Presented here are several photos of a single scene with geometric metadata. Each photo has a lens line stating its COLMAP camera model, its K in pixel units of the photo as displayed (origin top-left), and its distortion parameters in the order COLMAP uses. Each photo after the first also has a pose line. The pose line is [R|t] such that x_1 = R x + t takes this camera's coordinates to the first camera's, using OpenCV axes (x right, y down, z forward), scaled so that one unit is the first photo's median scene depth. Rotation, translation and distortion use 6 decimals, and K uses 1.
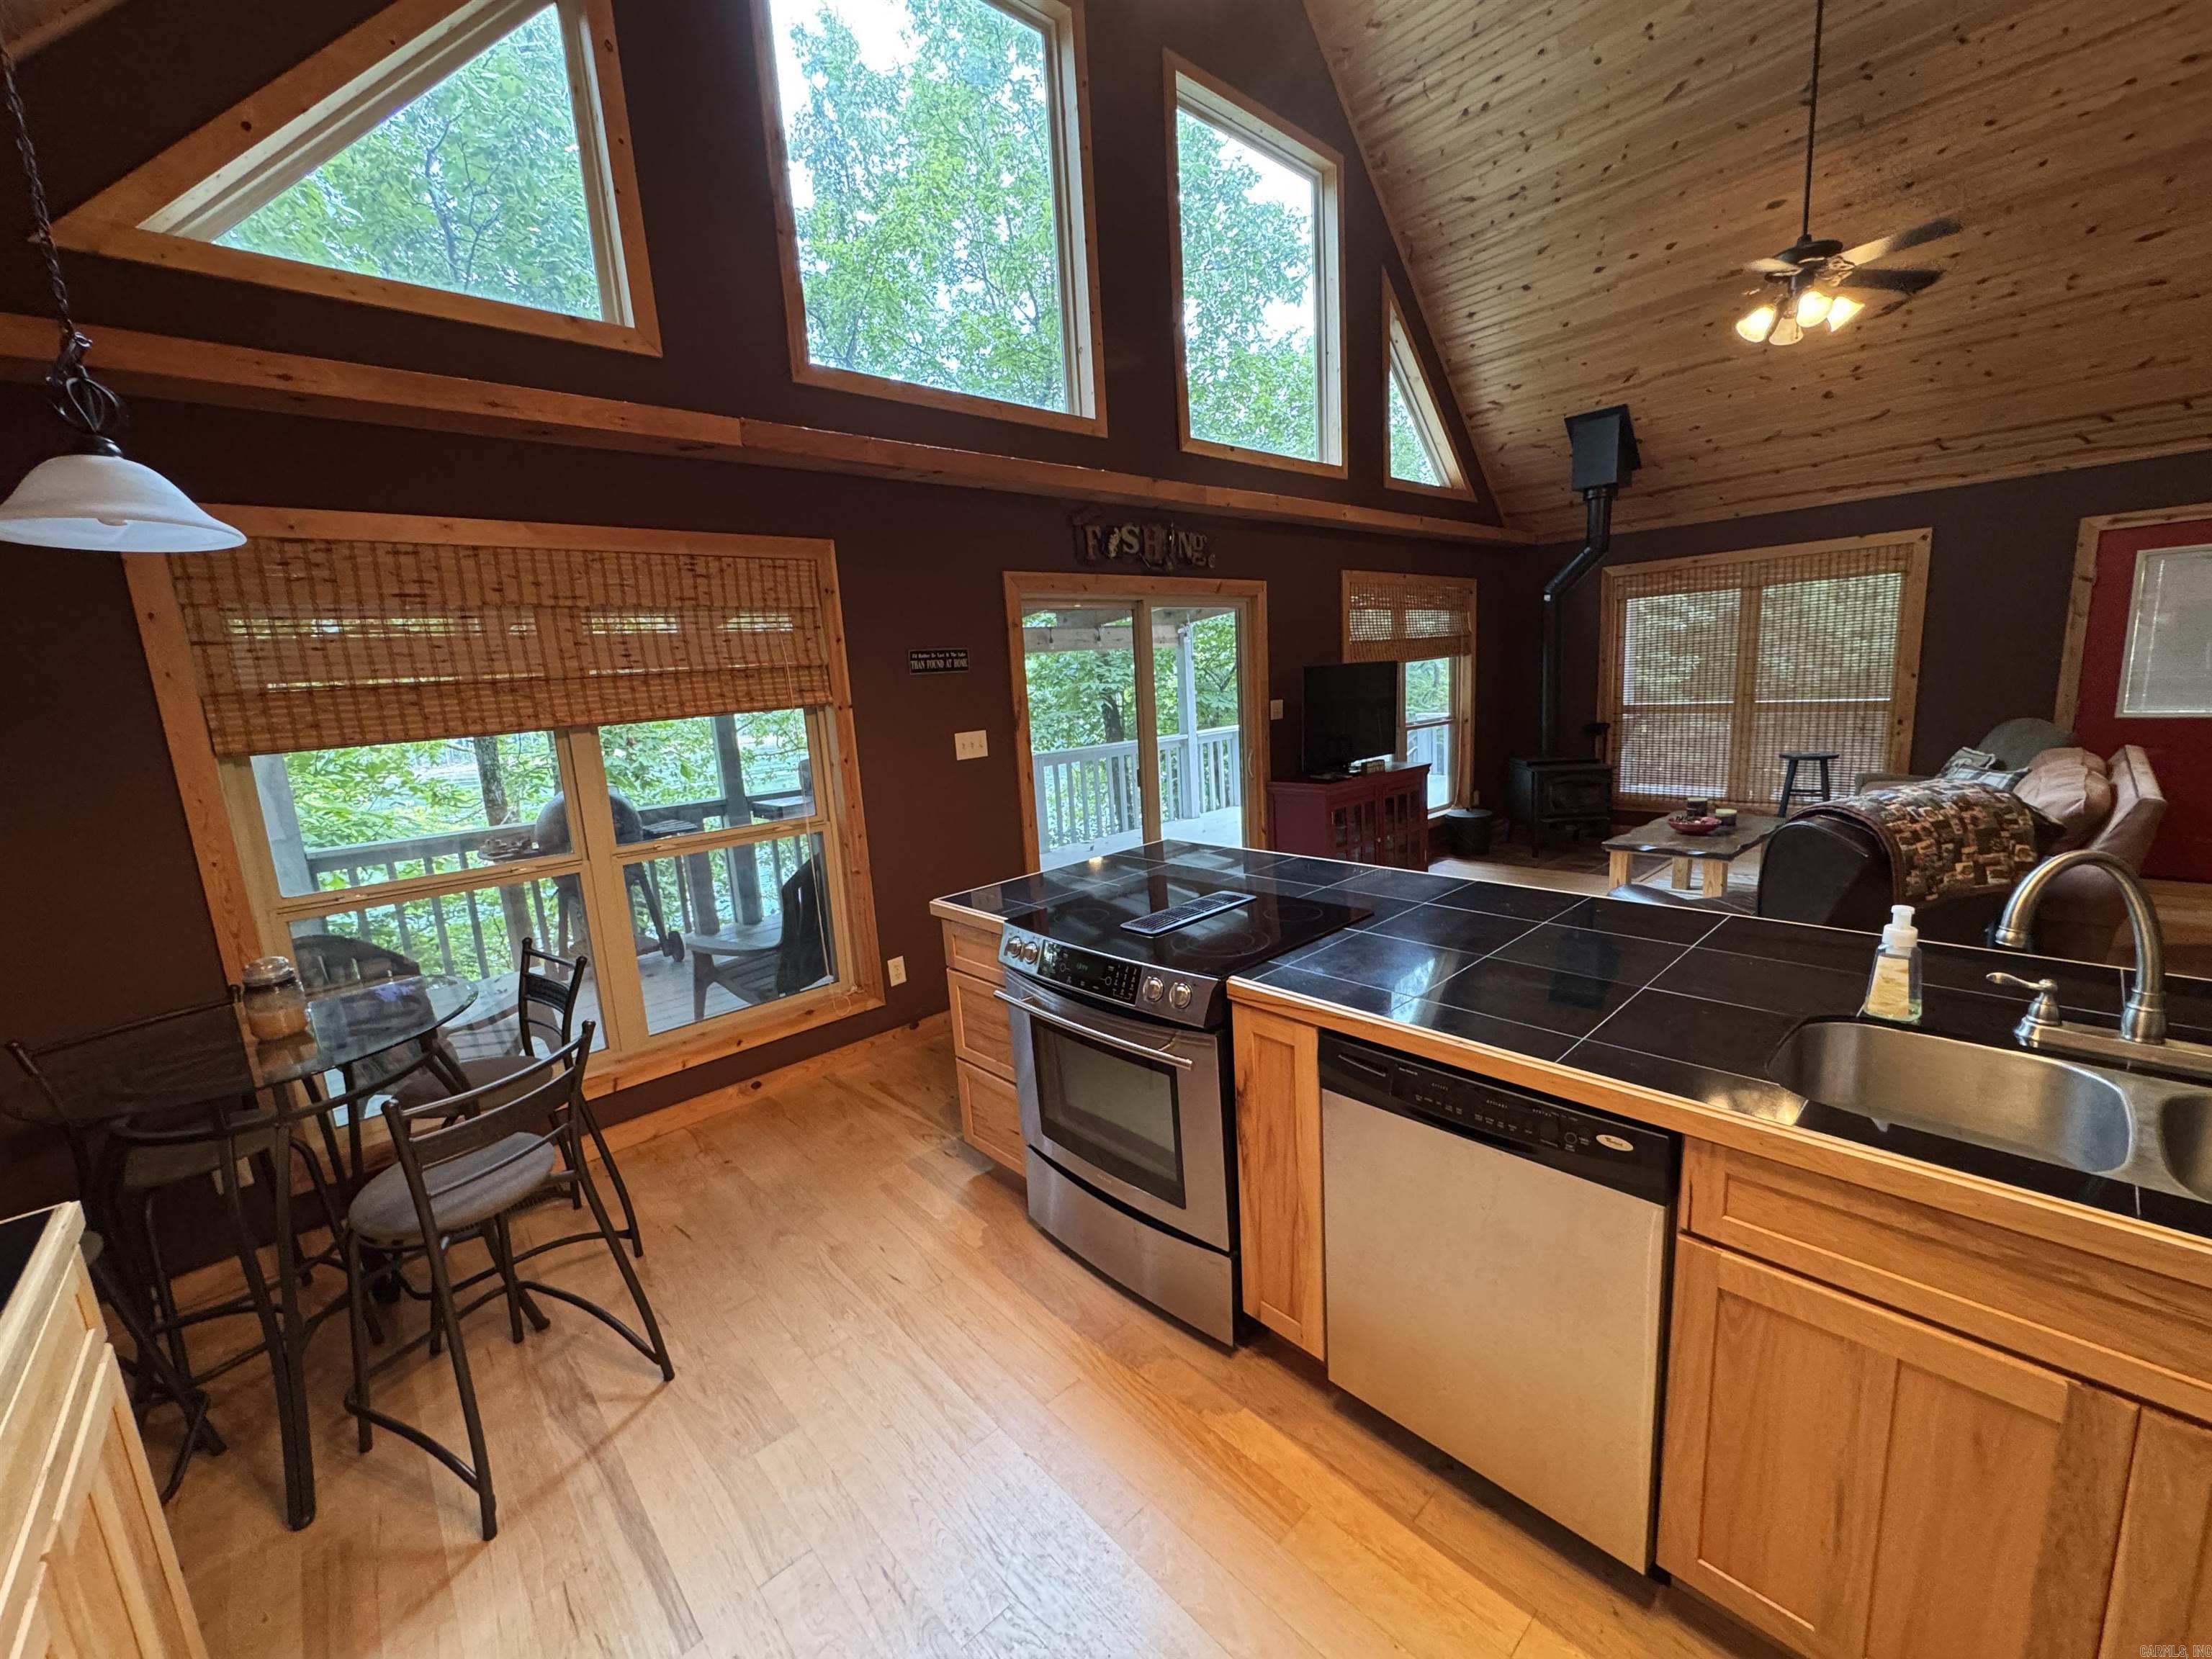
lens RADIAL K [[885.9, 0, 1107.8], [0, 885.9, 830.7], [0, 0, 1]] dist [-0.002775, -0.000063]
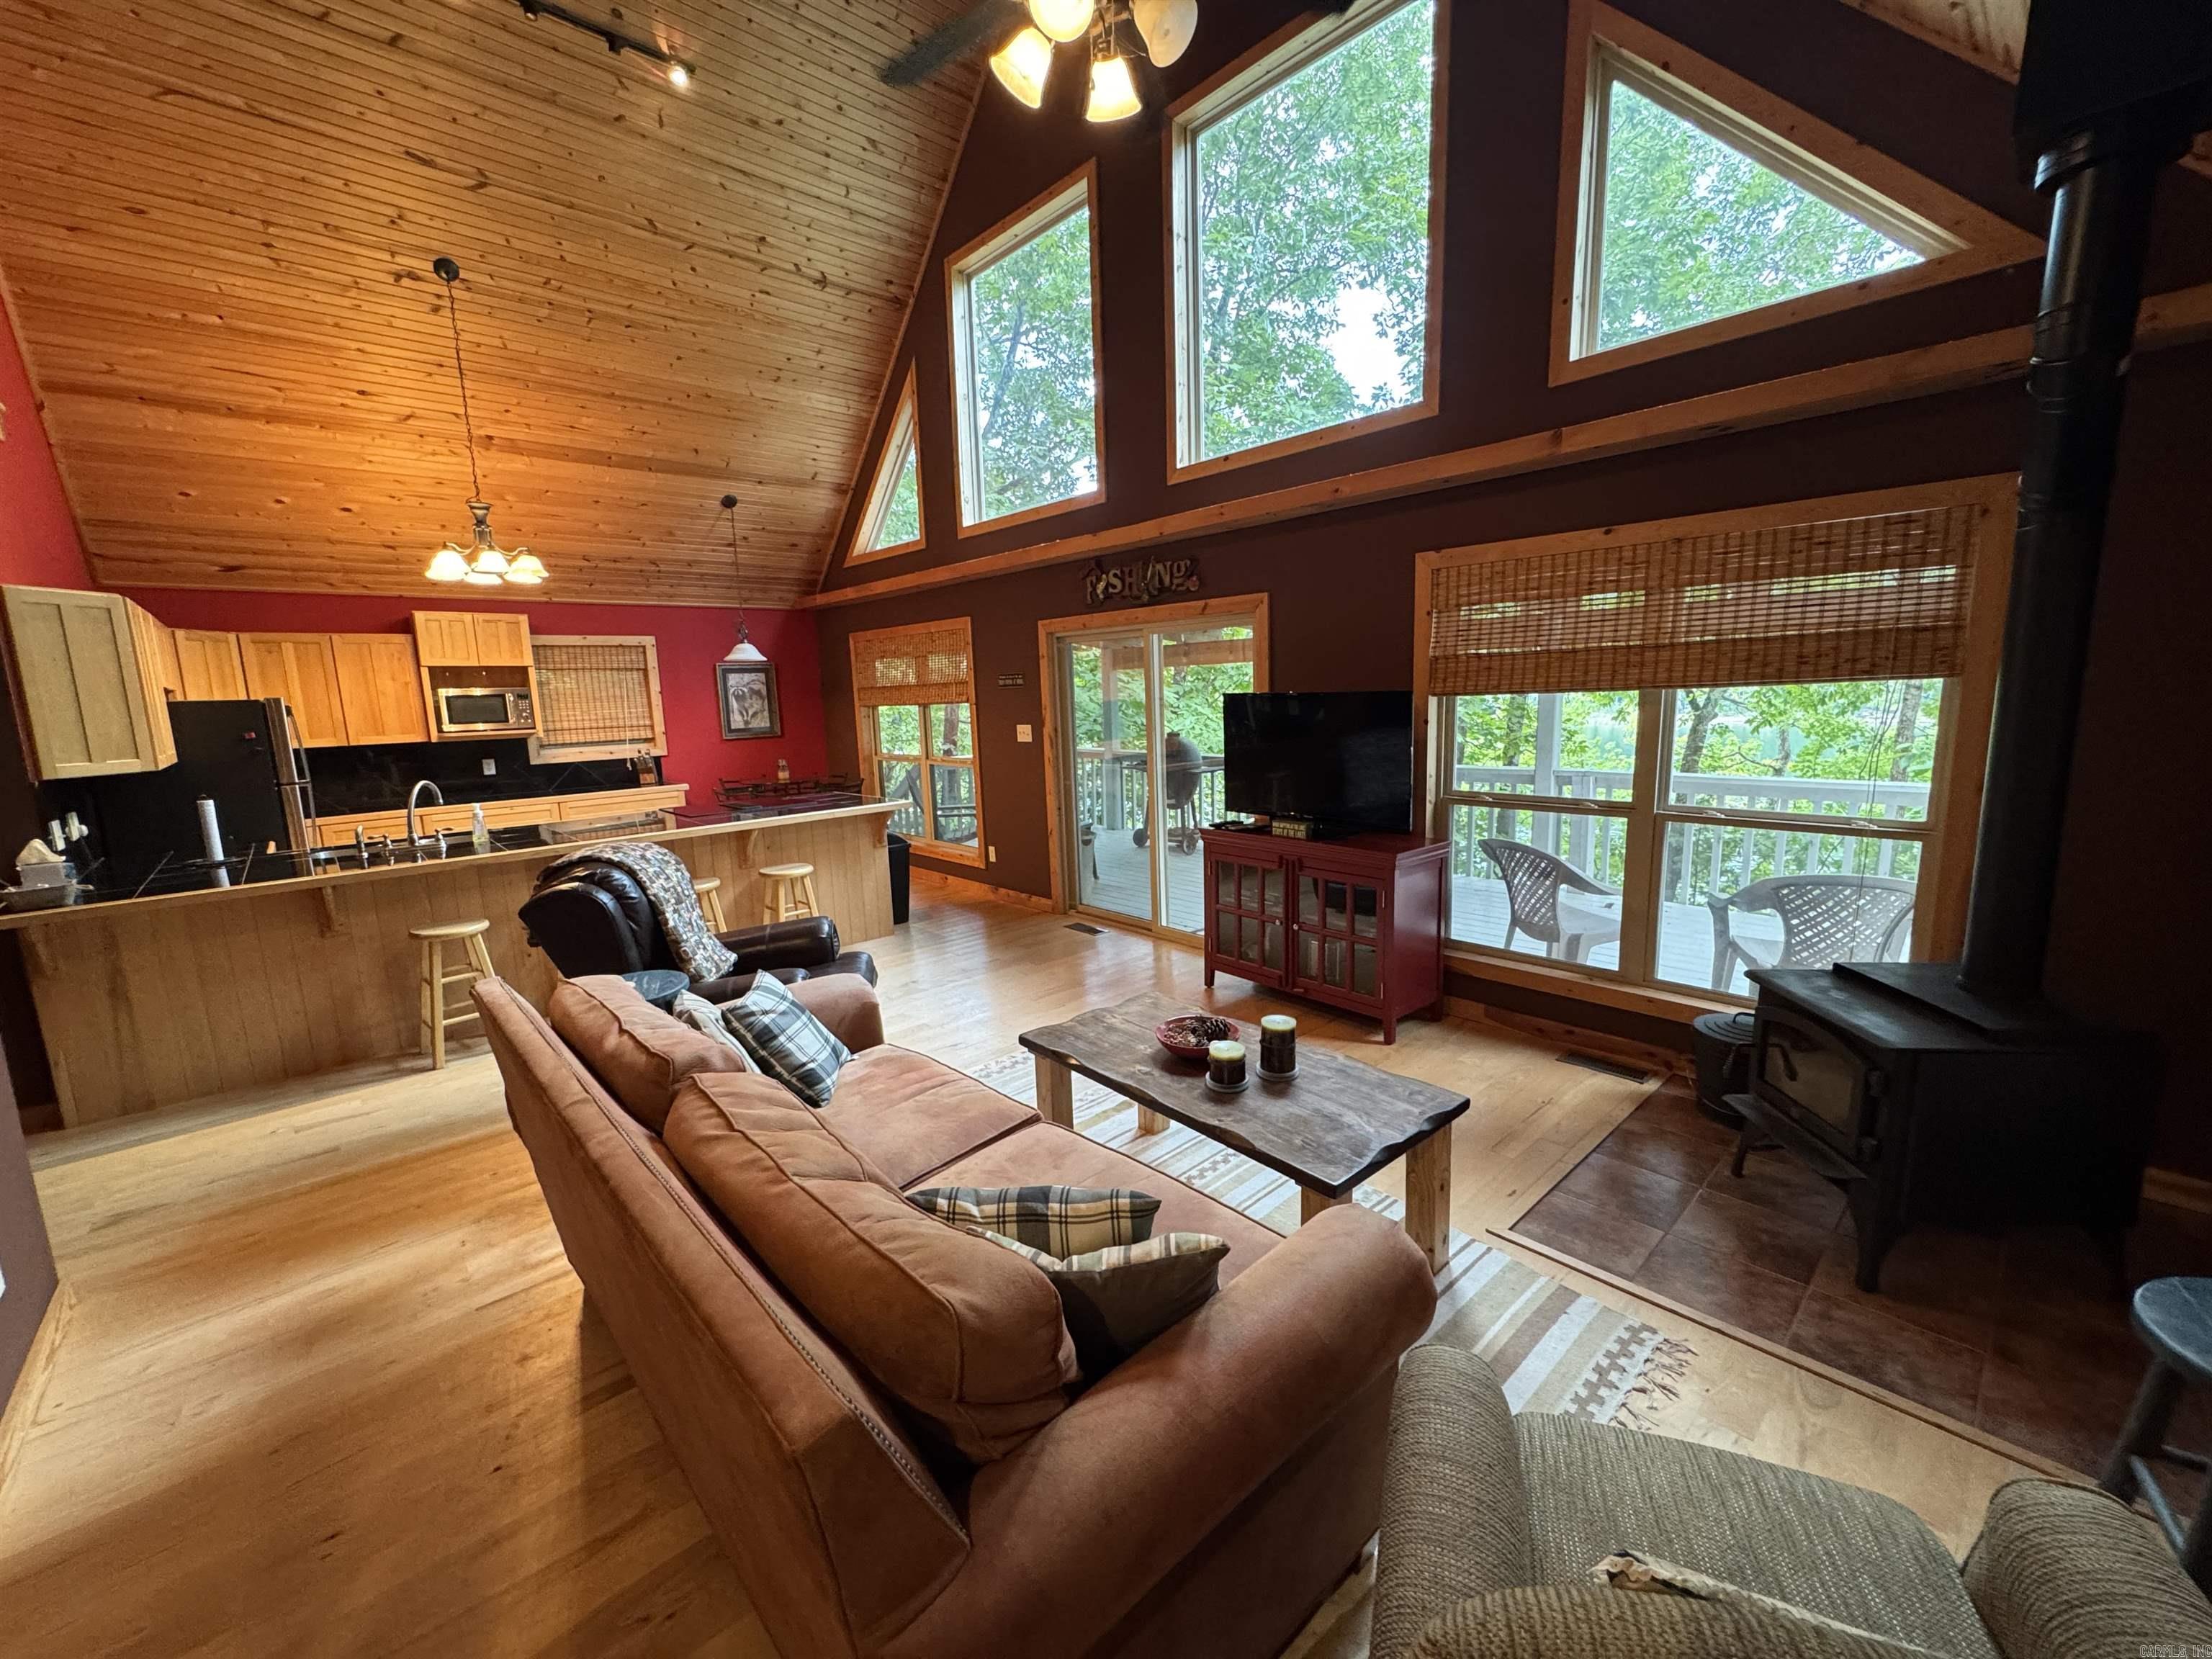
lens RADIAL K [[885.9, 0, 1107.8], [0, 885.9, 830.7], [0, 0, 1]] dist [-0.002775, -0.000063]
pose [[0.003802, 0.219728, -0.975554, 1.068173], [-0.142179, 0.965769, 0.216970, -0.219439], [0.989834, 0.137878, 0.034913, 0.836255]]
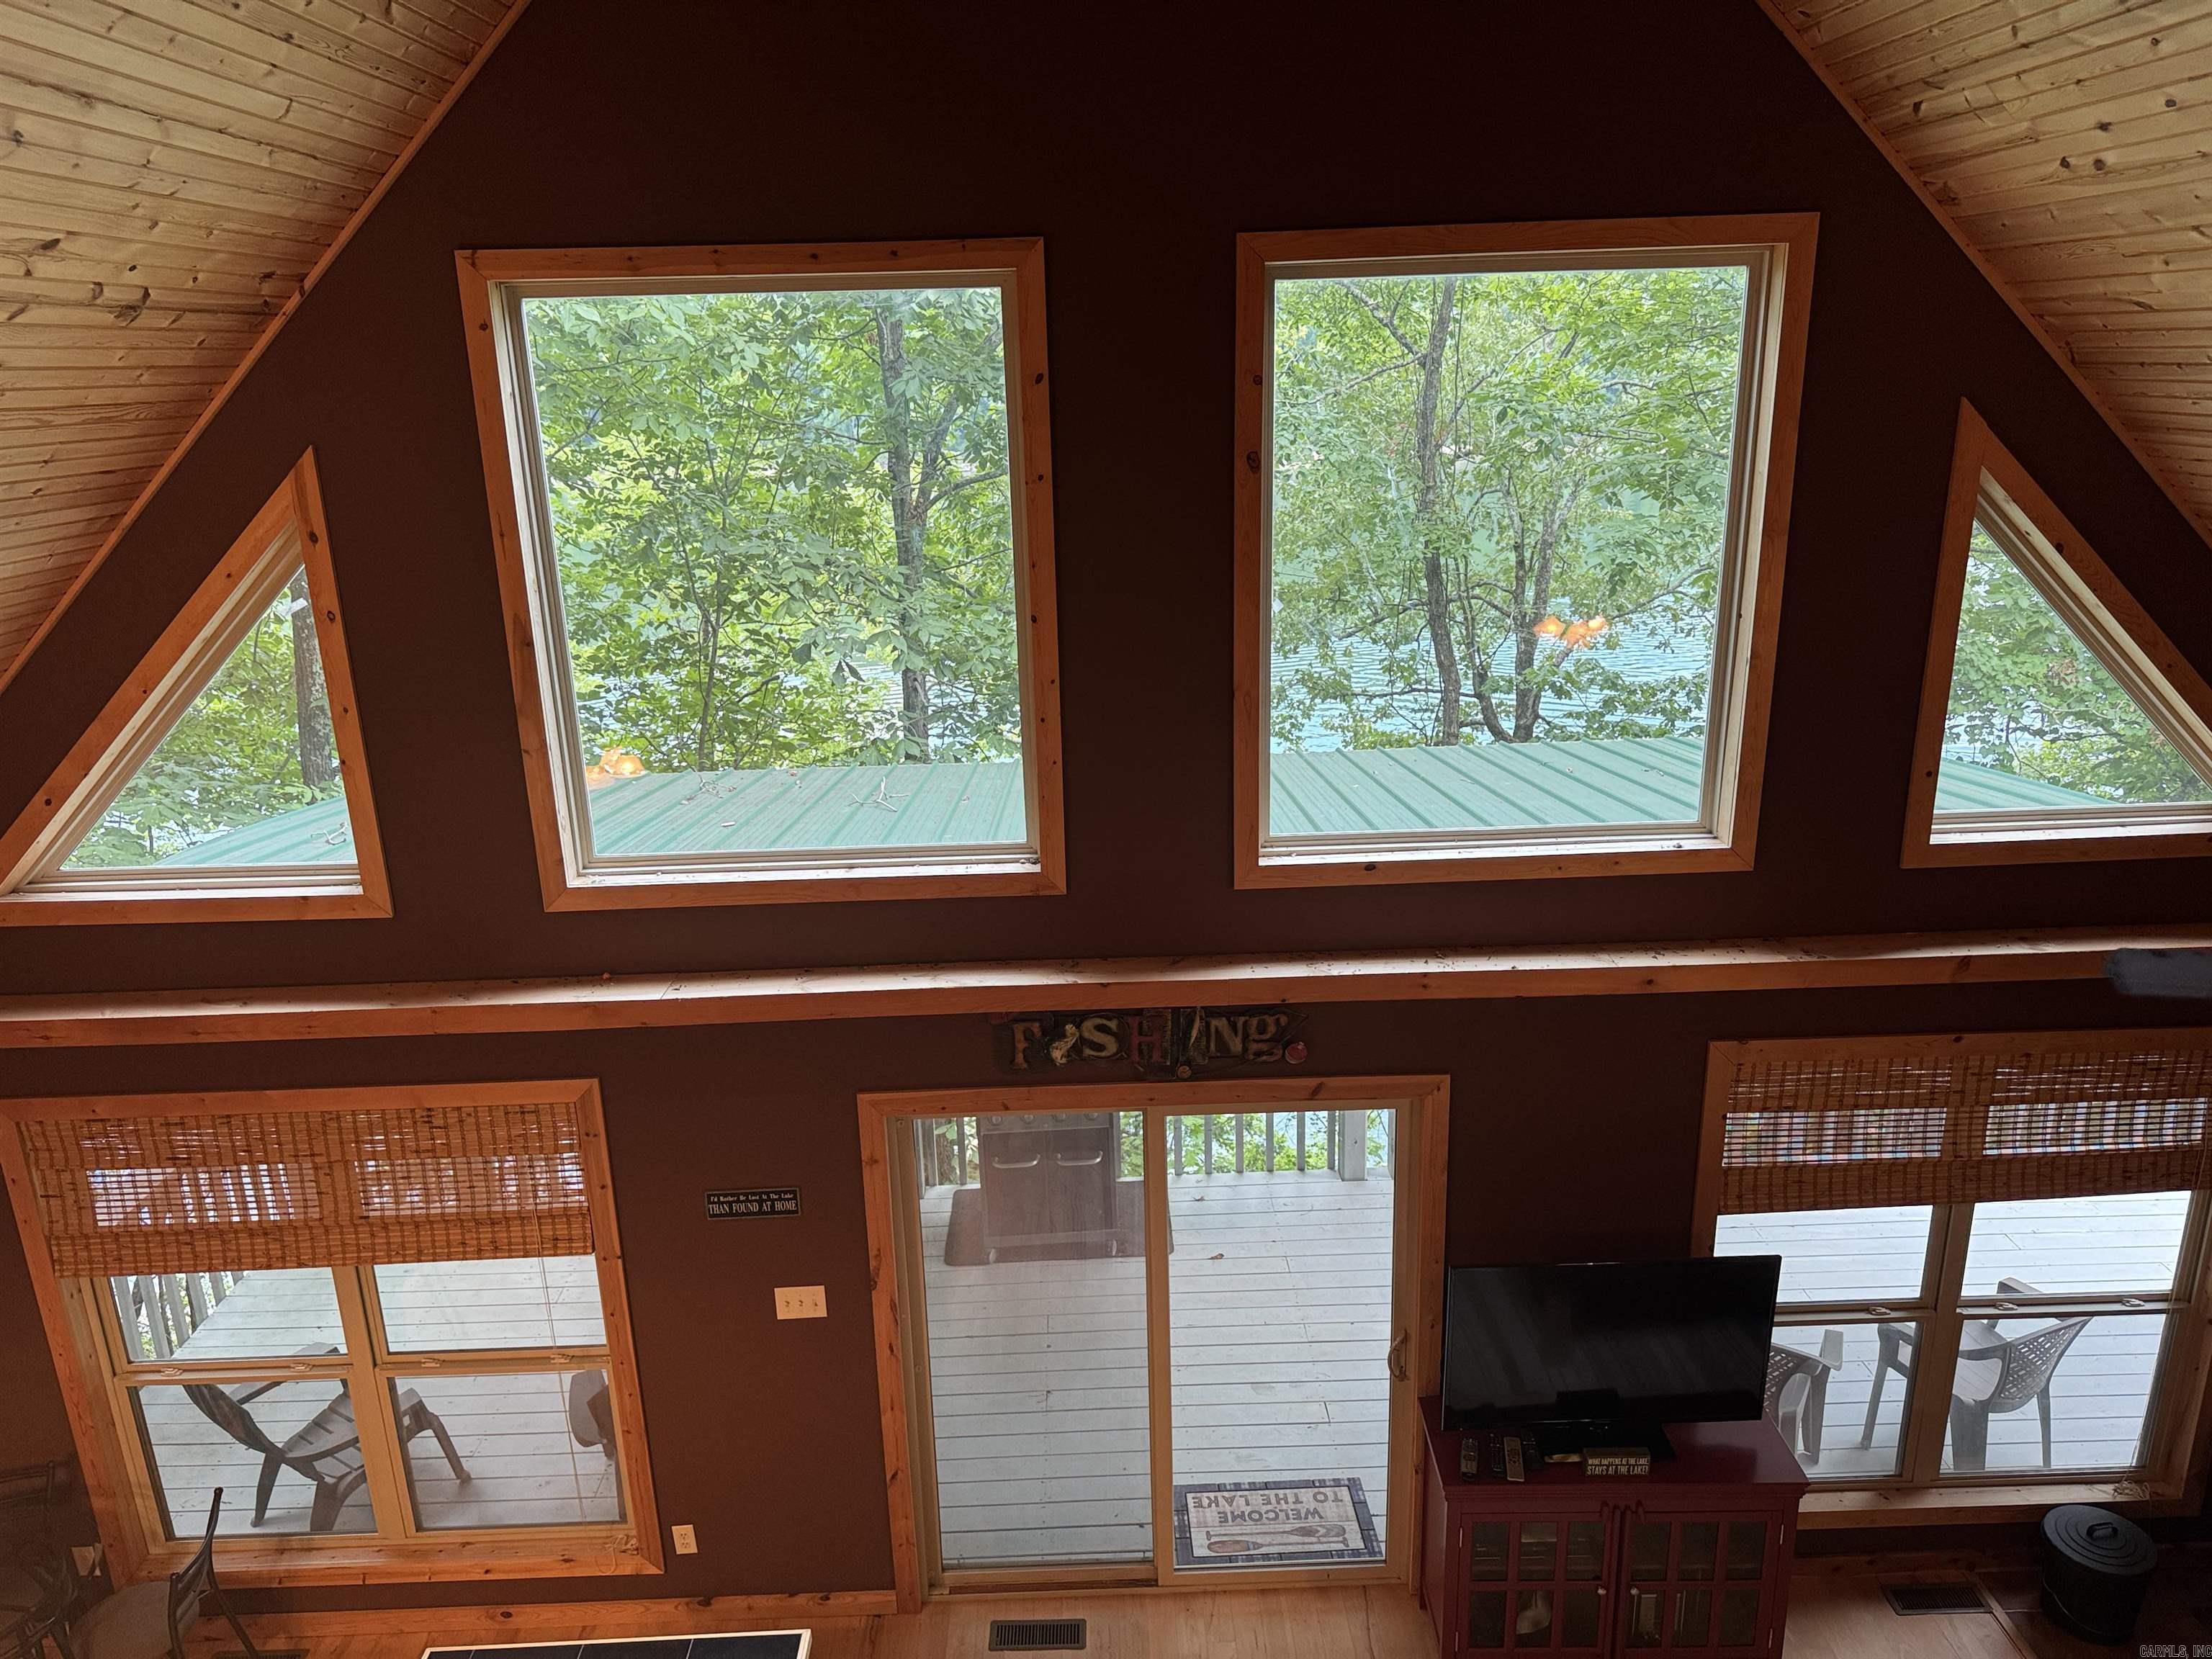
lens RADIAL K [[1548.2, 0, 1101.9], [0, 1548.2, 835.7], [0, 0, 1]] dist [0.050814, -0.066497]
pose [[0.748995, 0.229630, -0.621511, 0.568282], [-0.132761, 0.971013, 0.198768, -0.577844], [0.649139, -0.066364, 0.757770, 0.149518]]
